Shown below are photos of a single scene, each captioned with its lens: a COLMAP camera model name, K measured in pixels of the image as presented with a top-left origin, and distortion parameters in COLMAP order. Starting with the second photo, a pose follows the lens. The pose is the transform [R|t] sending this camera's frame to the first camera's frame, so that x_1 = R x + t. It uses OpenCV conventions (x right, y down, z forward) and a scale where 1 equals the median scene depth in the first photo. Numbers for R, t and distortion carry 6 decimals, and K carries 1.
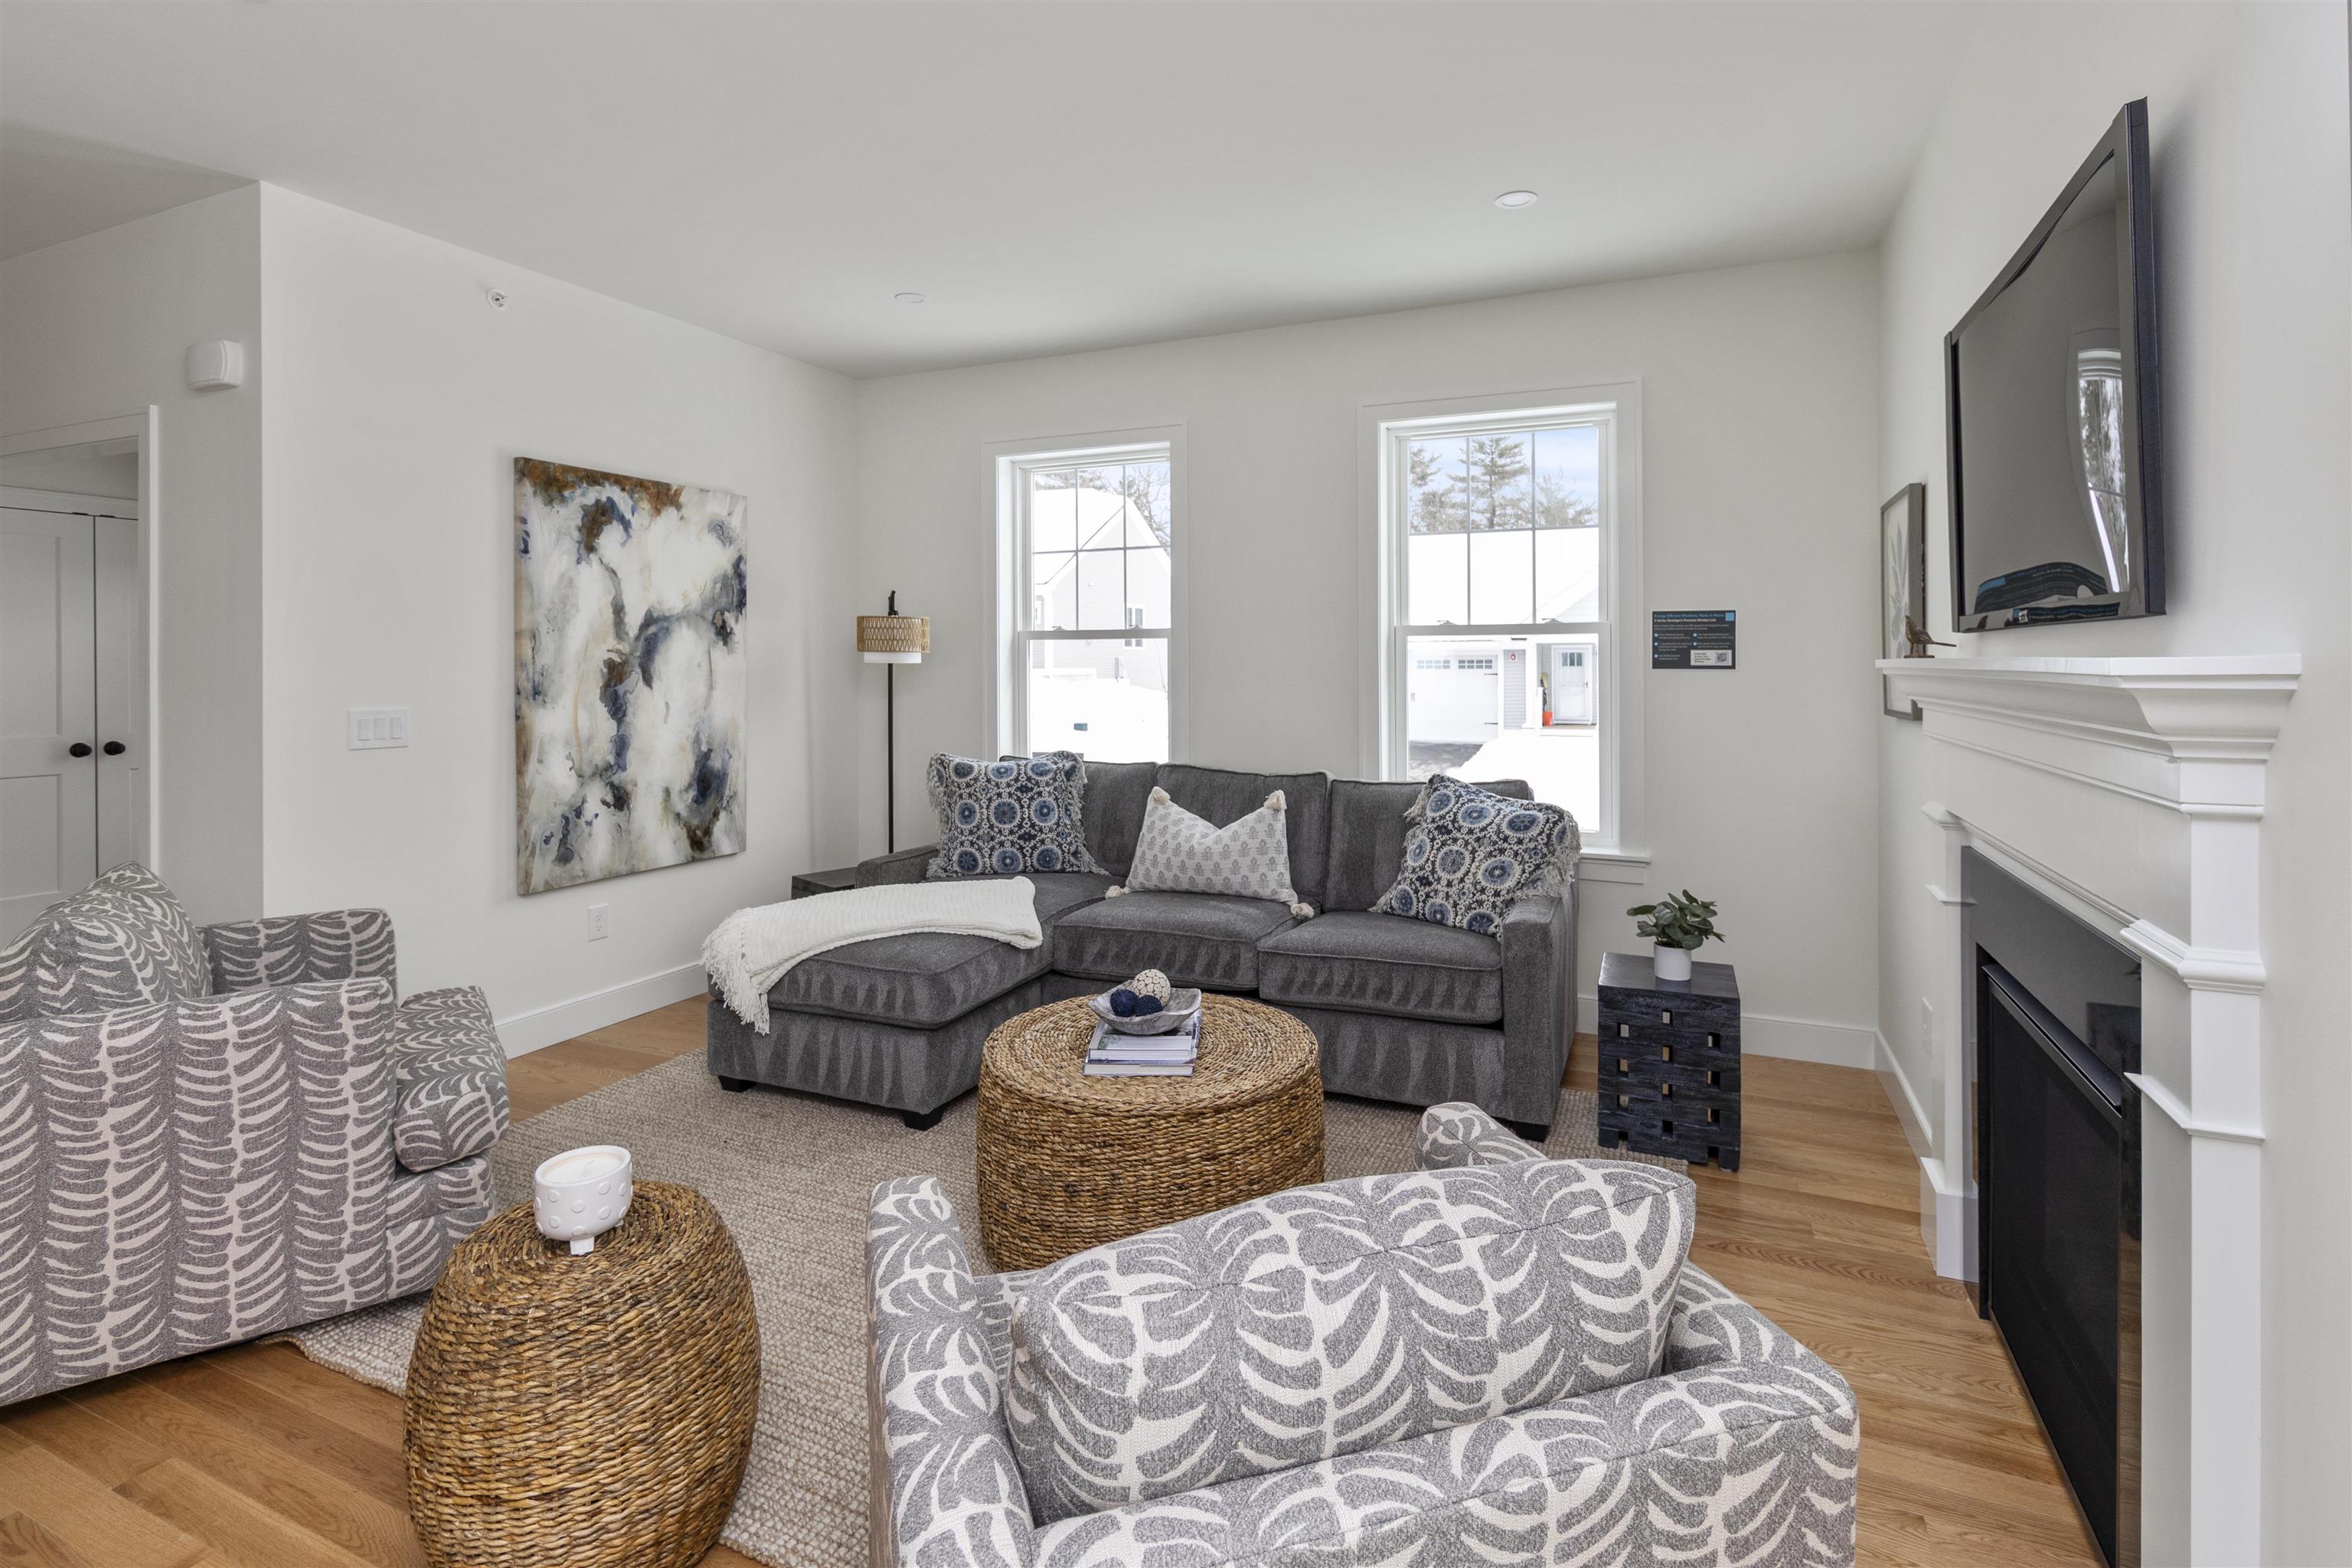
lens RADIAL K [[1124.3, 0, 1175.1], [0, 1124.3, 664.6], [0, 0, 1]] dist [-0.000036, 0.000109]
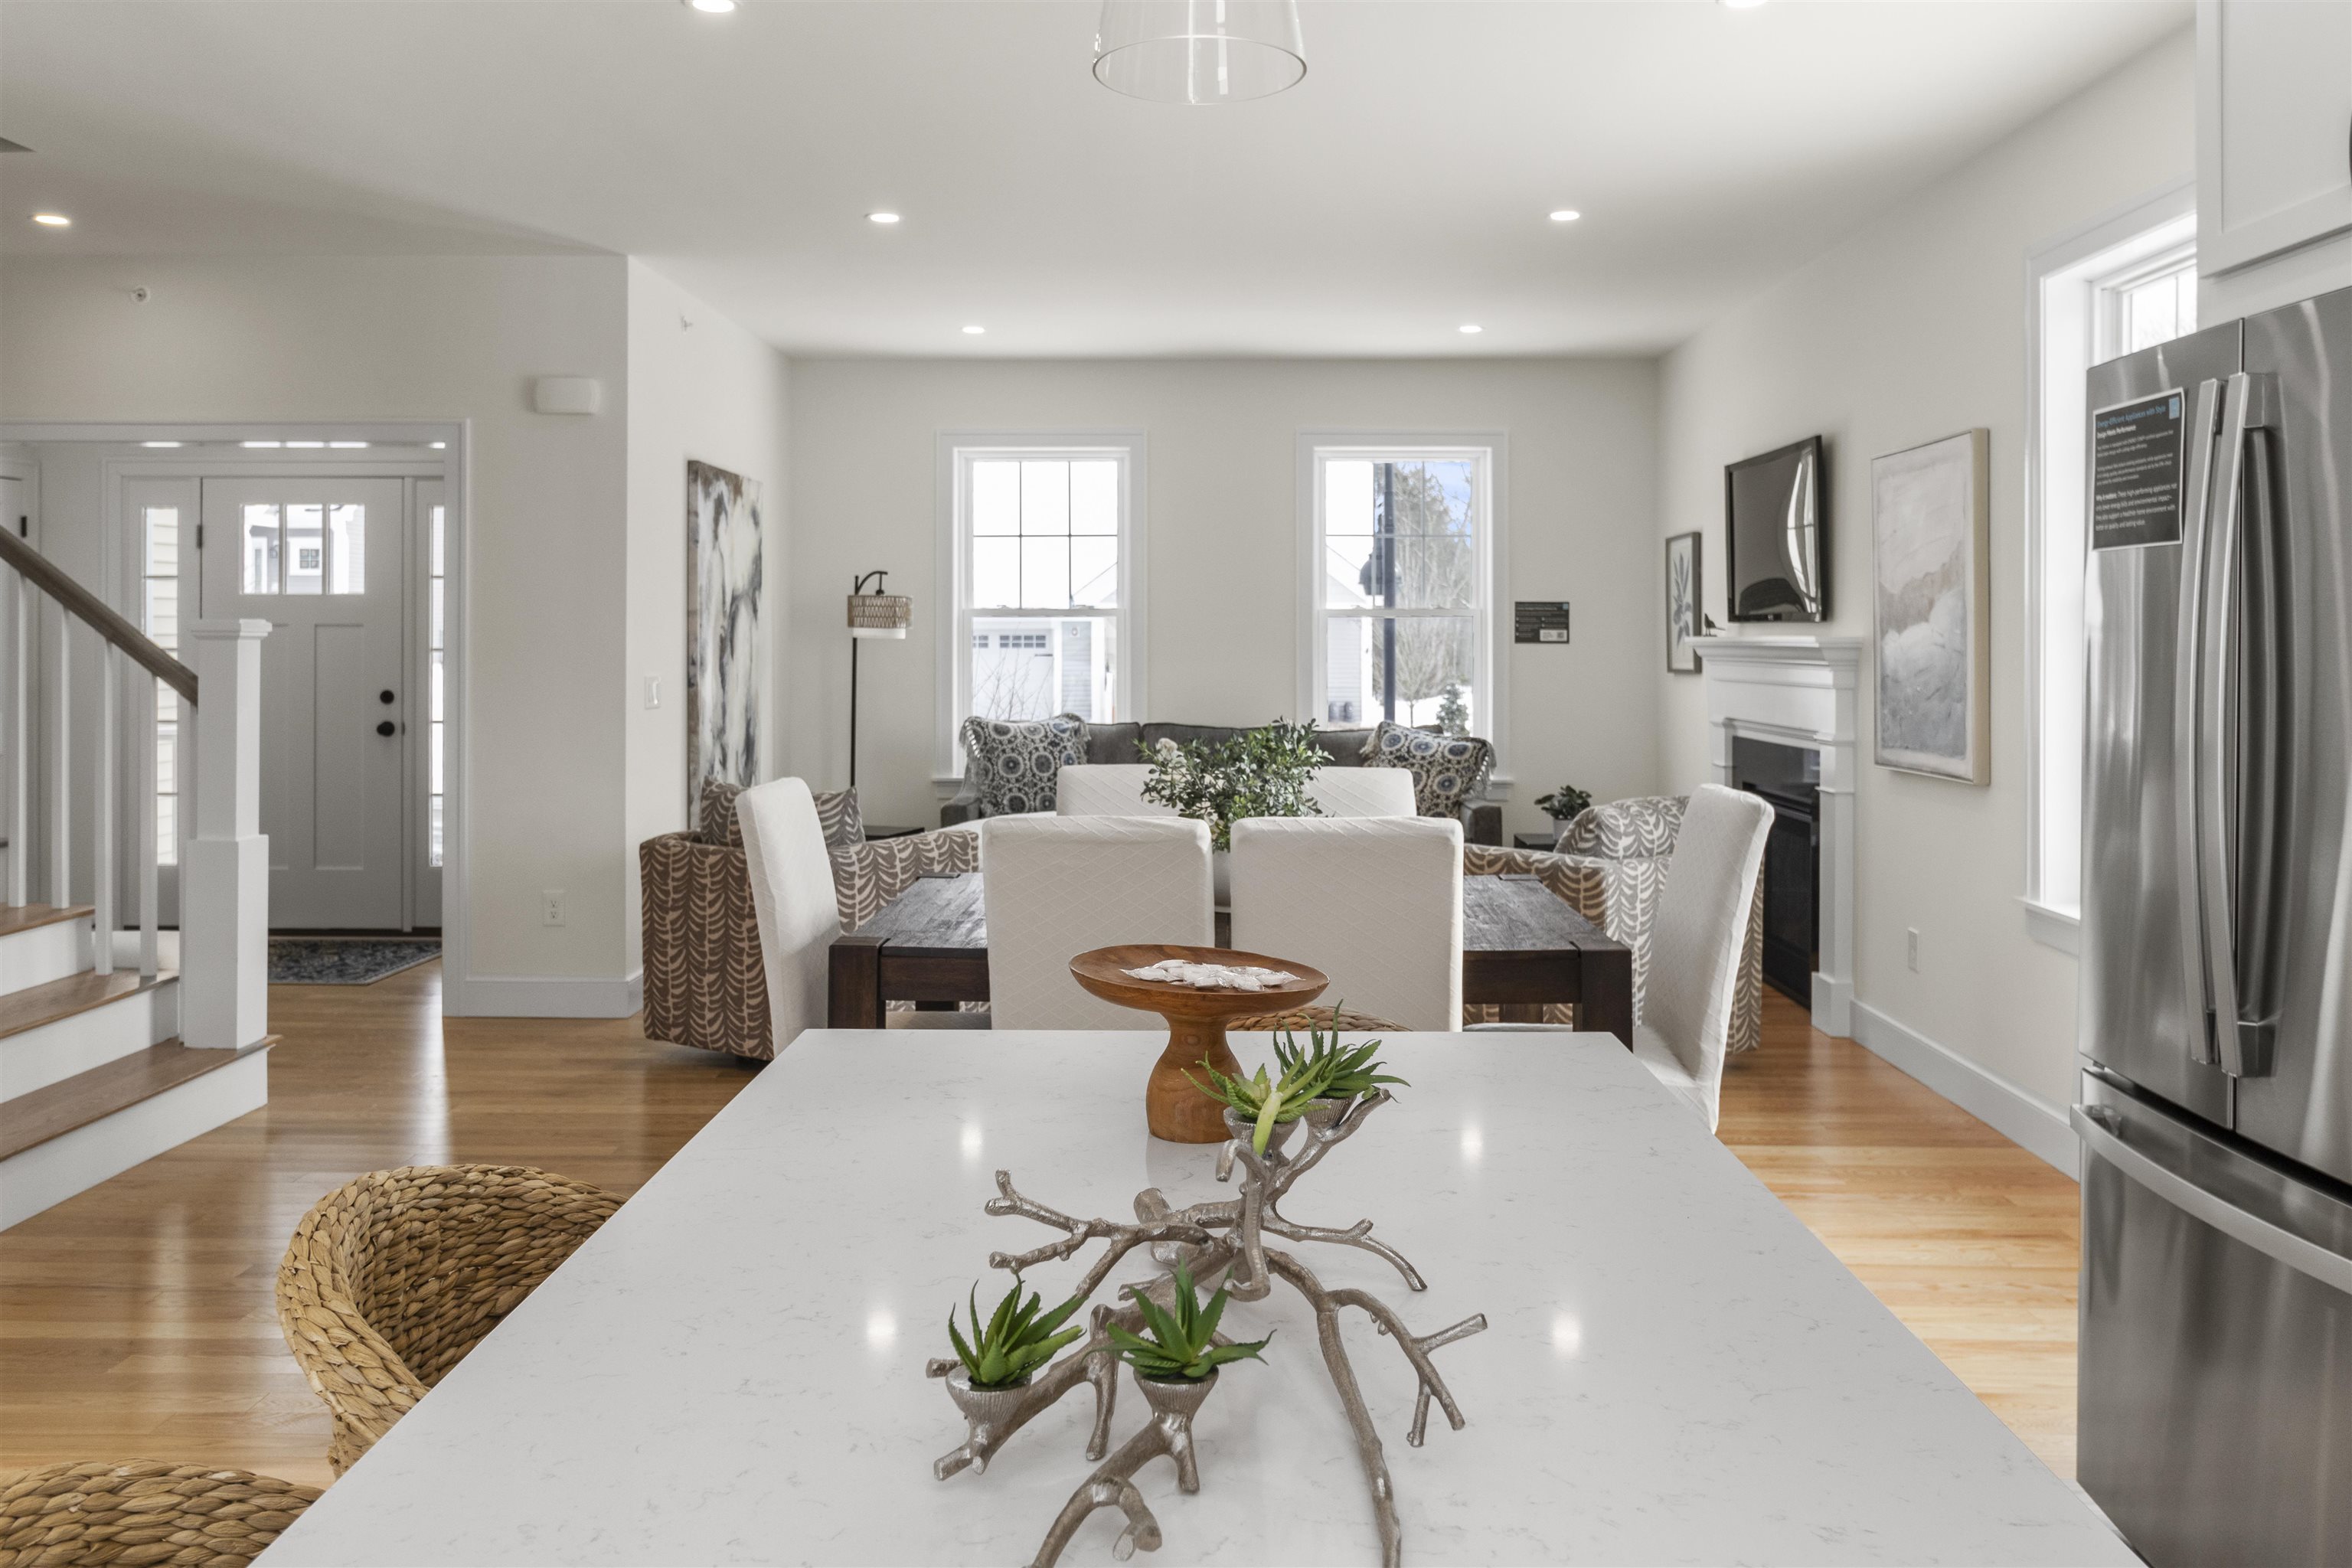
lens RADIAL K [[1797.6, 0, 1151.5], [0, 1797.6, 630.0], [0, 0, 1]] dist [0.001579, 0.002851]
pose [[0.924484, 0.003261, 0.381206, -0.833858], [-0.000631, 0.999975, -0.007023, 0.003378], [-0.381219, 0.006252, 0.924464, -0.875171]]
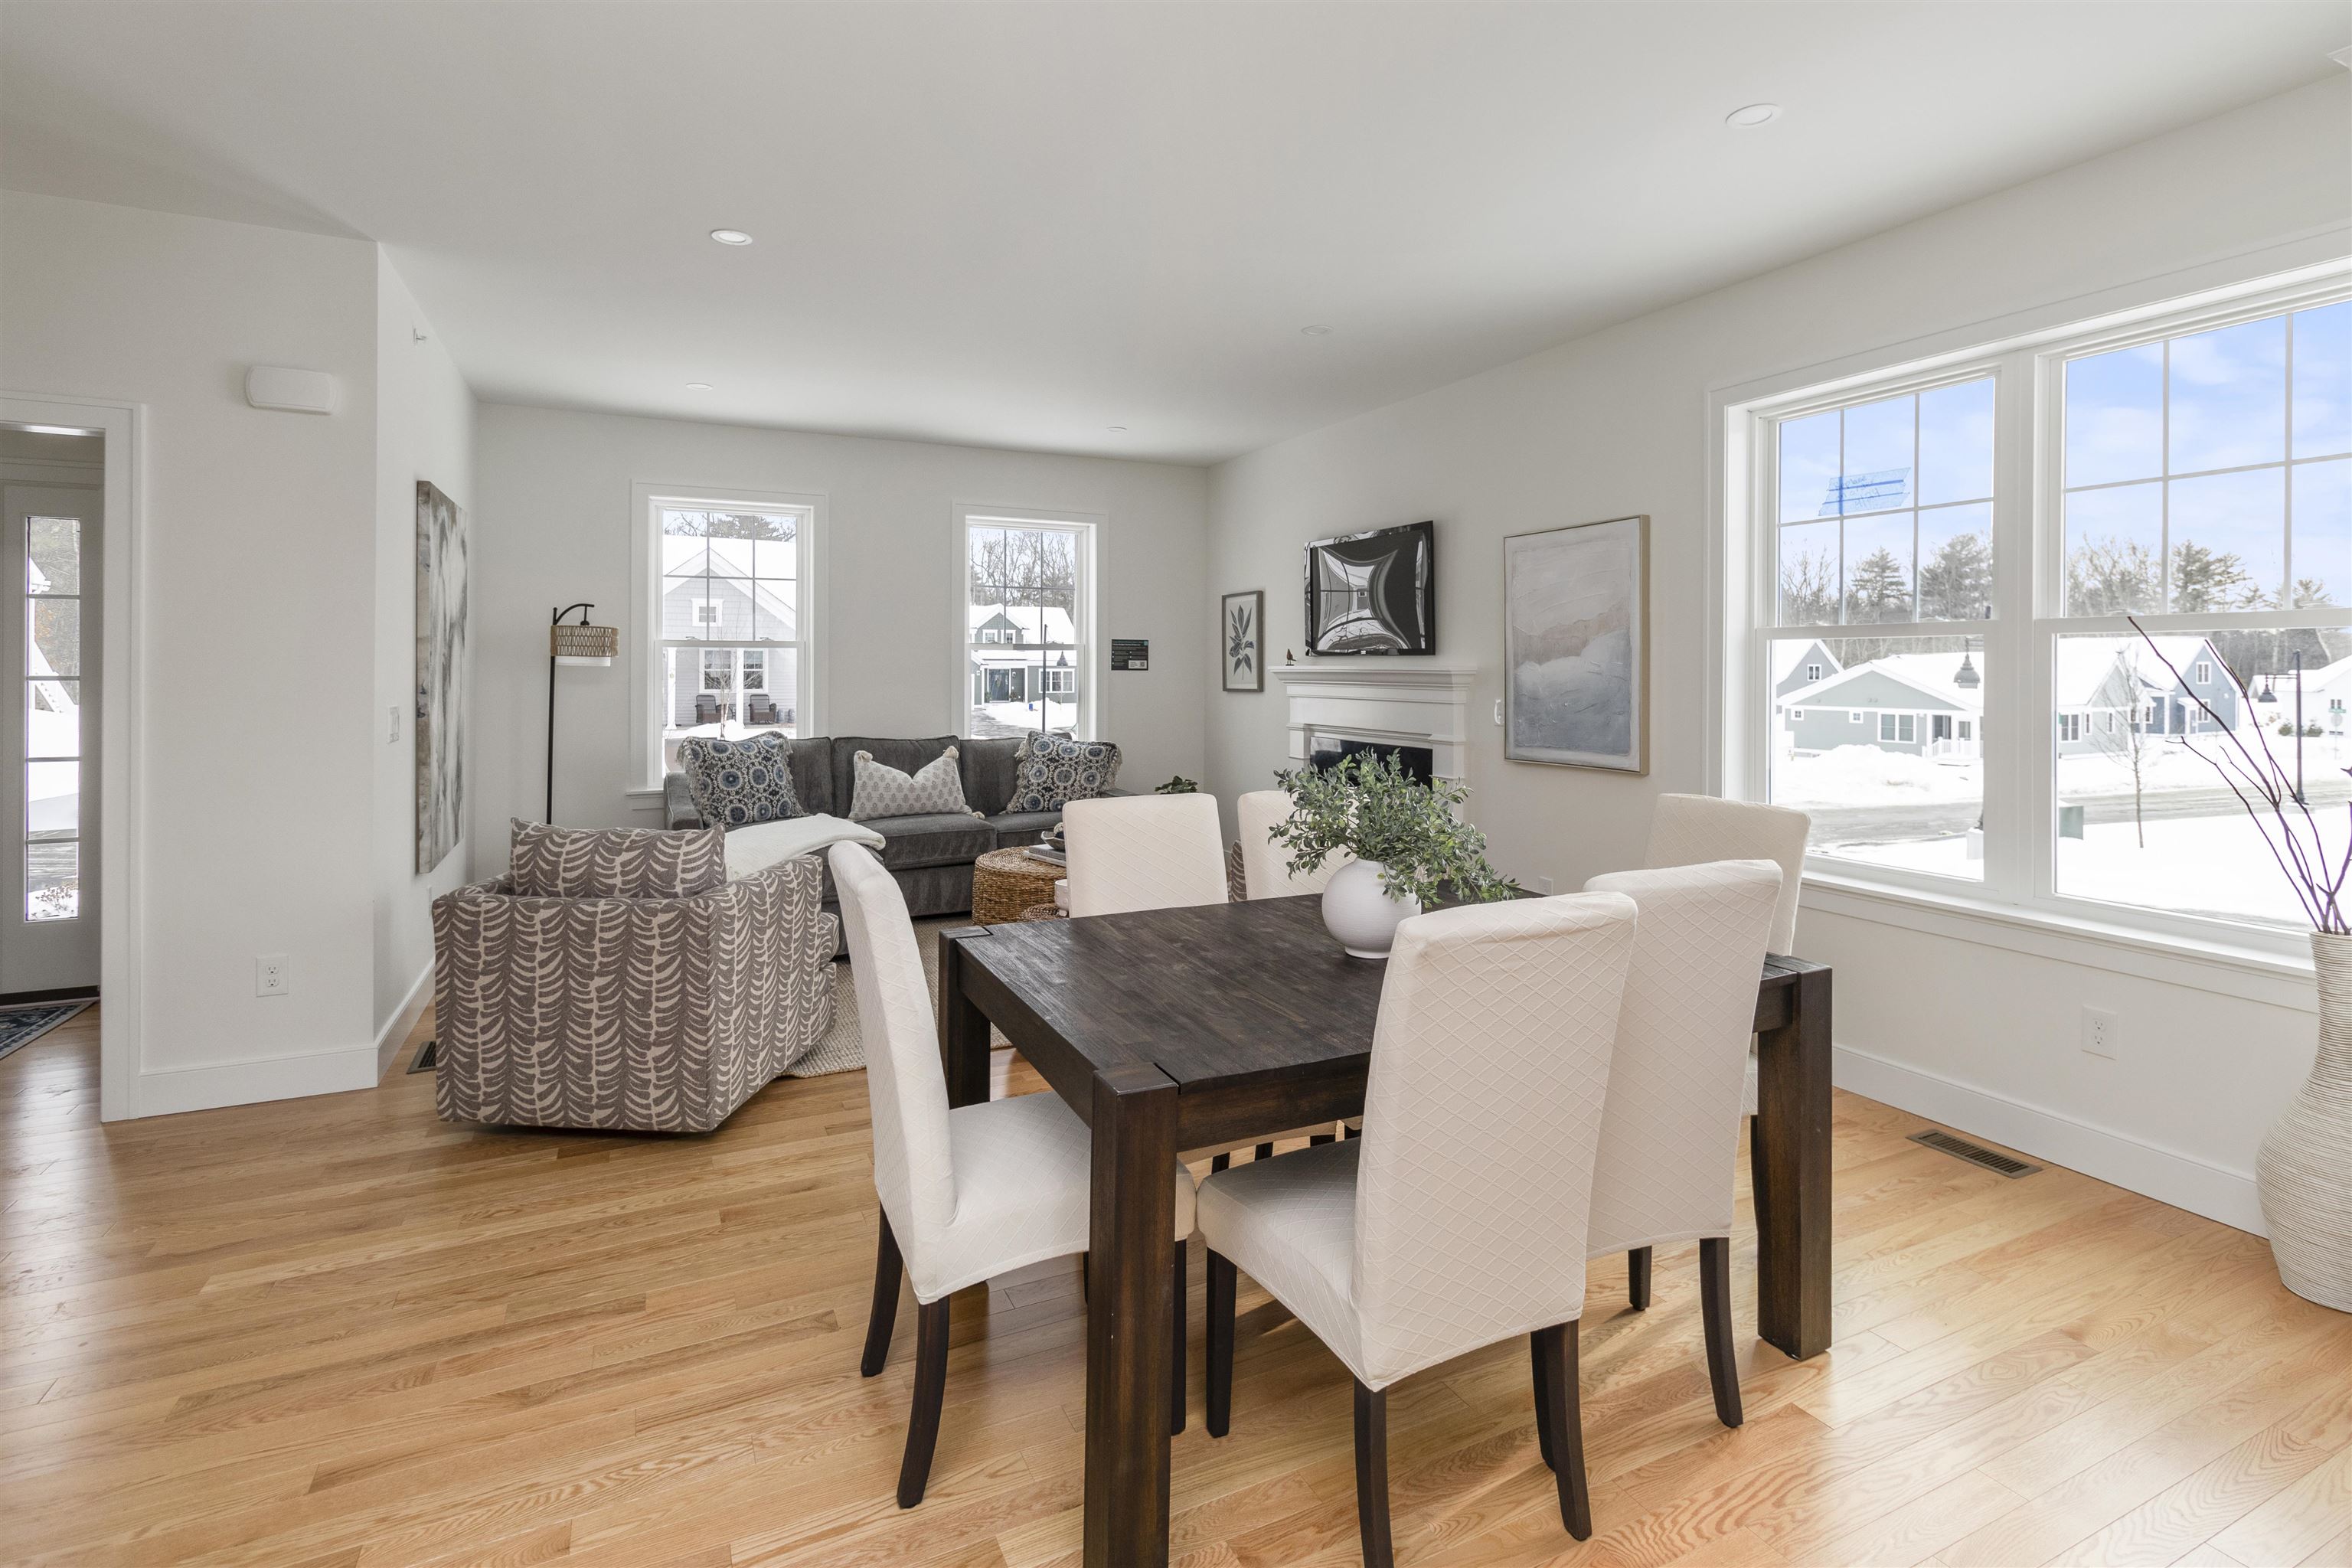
lens RADIAL K [[1124.3, 0, 1181.1], [0, 1124.3, 664.4], [0, 0, 1]] dist [-0.000036, 0.000109]
pose [[0.641327, 0.003500, 0.767260, -0.934796], [-0.000986, 0.999993, -0.003738, 0.000833], [-0.767267, 0.001641, 0.641325, -0.283688]]
